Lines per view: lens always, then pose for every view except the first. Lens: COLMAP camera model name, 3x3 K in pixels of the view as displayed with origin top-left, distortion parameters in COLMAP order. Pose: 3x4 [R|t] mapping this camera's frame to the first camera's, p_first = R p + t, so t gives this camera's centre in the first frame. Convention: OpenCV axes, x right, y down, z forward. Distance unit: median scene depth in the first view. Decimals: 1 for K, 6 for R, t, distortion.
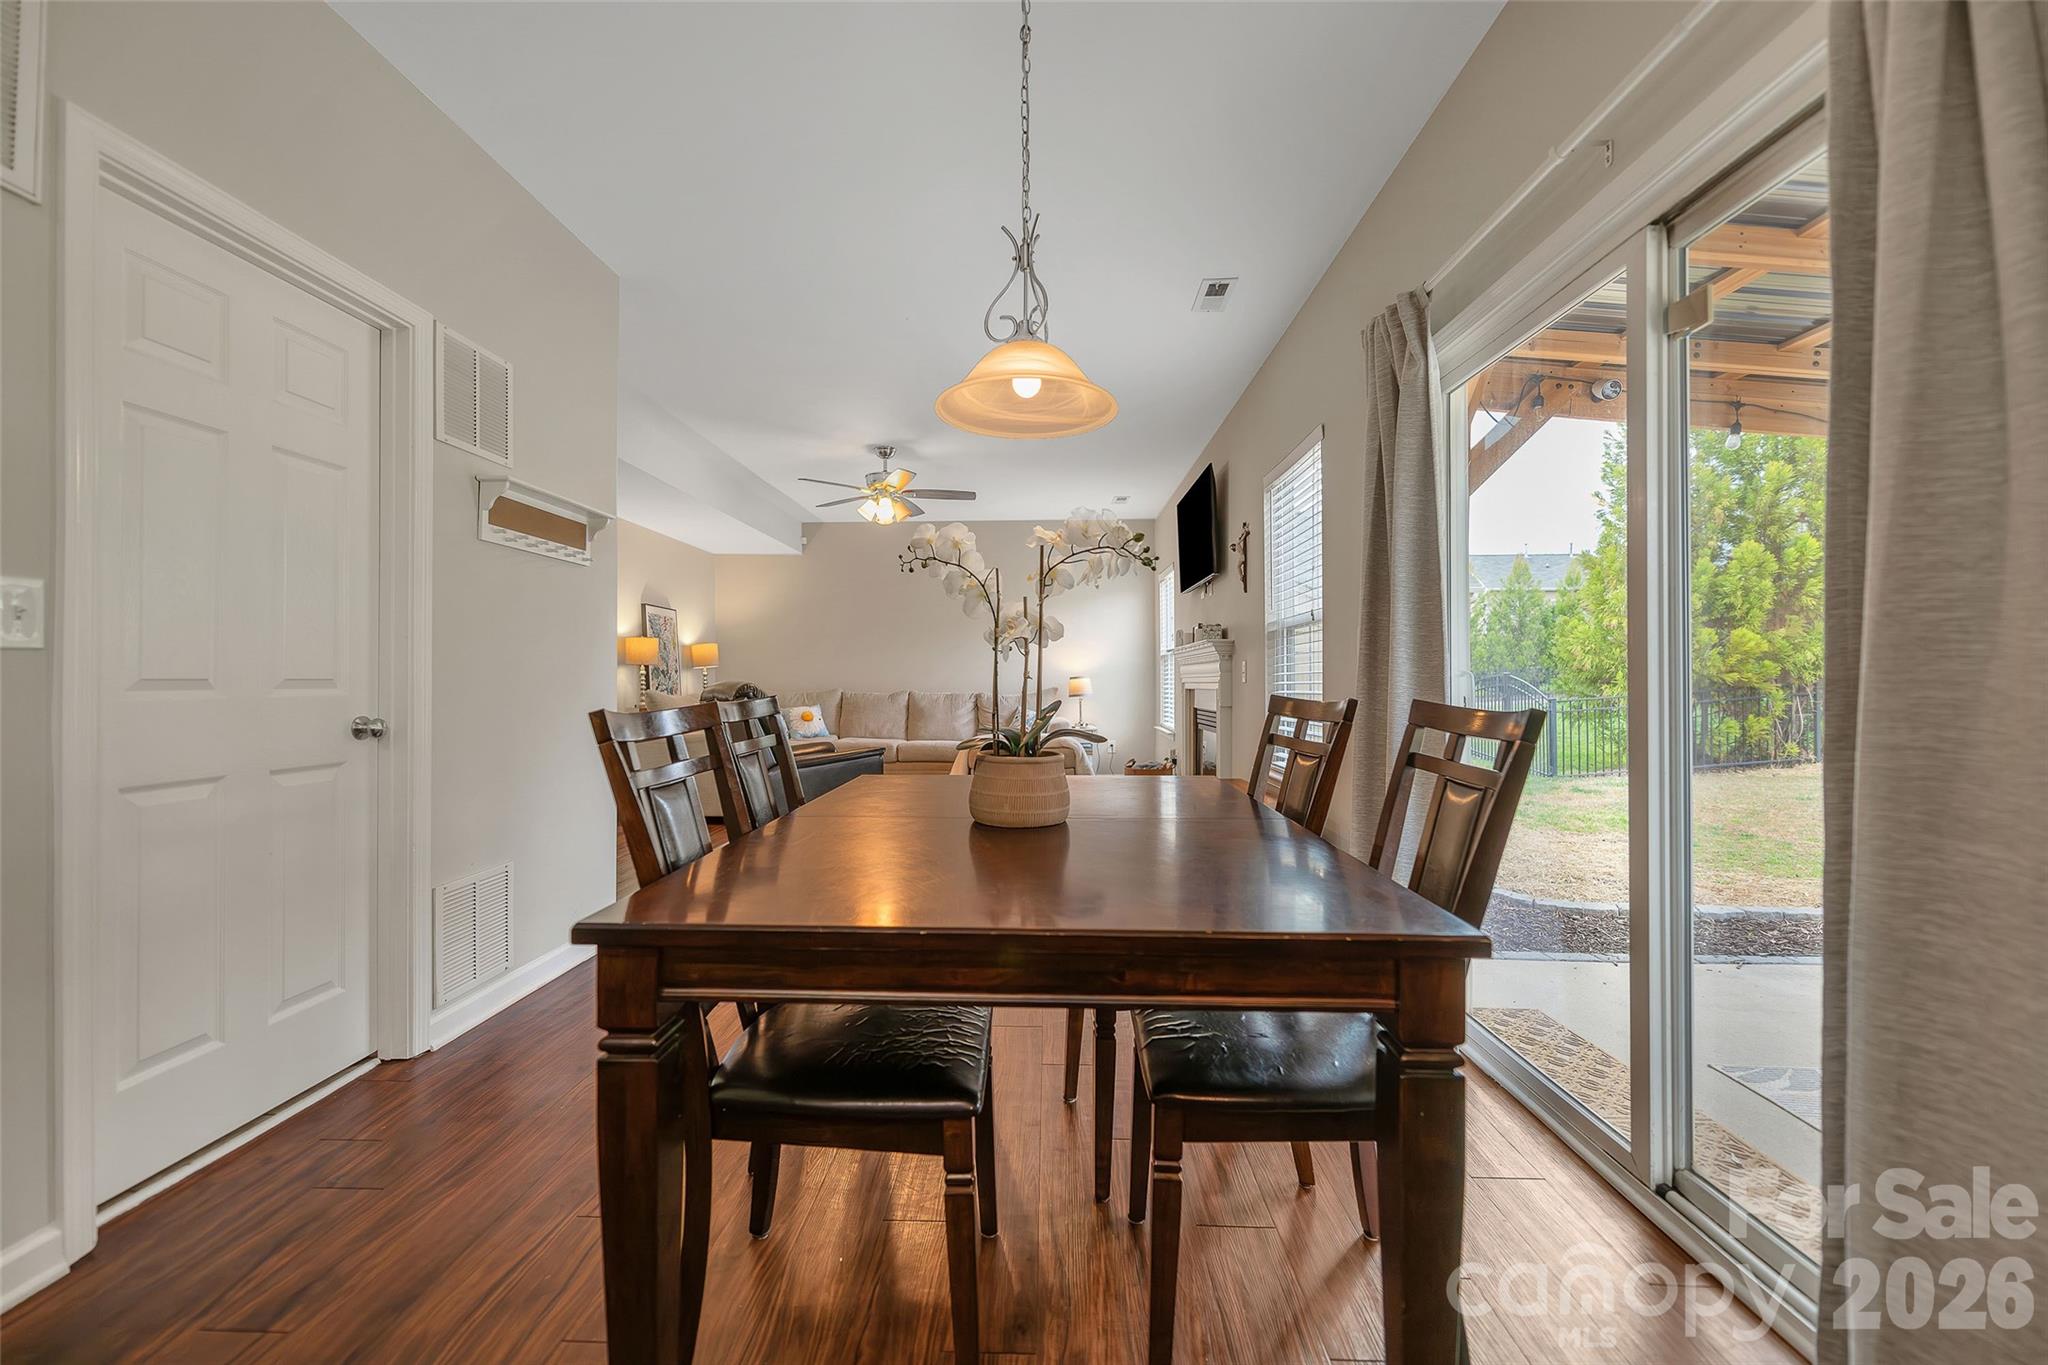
lens RADIAL K [[827.8, 0, 1024.0], [0, 827.8, 682.5], [0, 0, 1]] dist [0.001616, 0.000041]
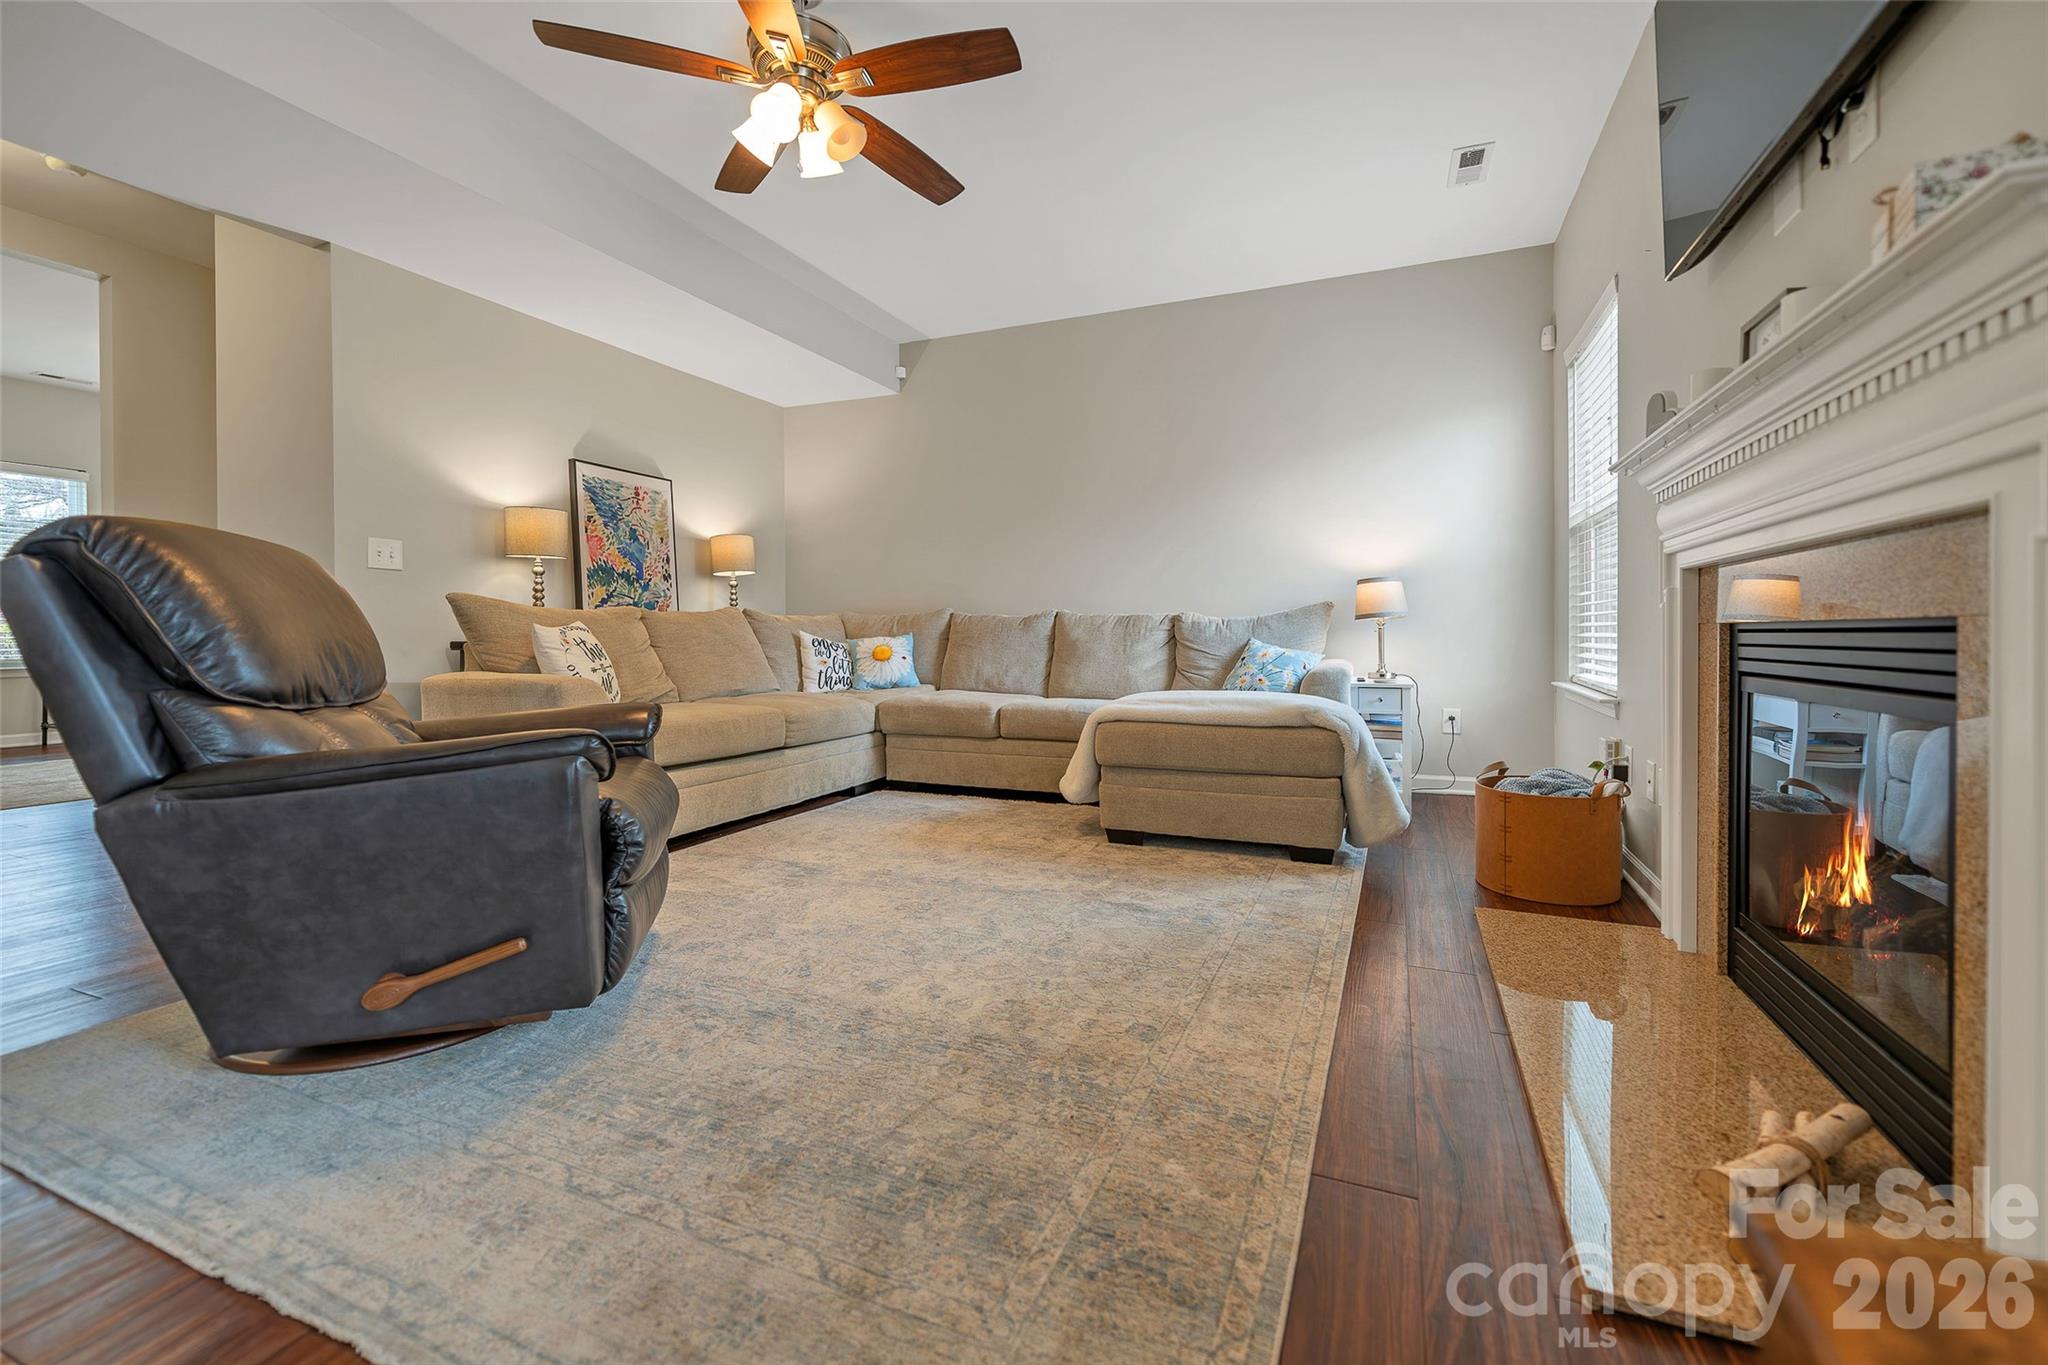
lens RADIAL K [[827.8, 0, 1024.0], [0, 827.8, 682.5], [0, 0, 1]] dist [0.001616, 0.000041]
pose [[0.927673, 0.019482, -0.372886, 0.058381], [0.002283, 0.998323, 0.057839, 0.026799], [0.373388, -0.054507, 0.926073, 0.463686]]
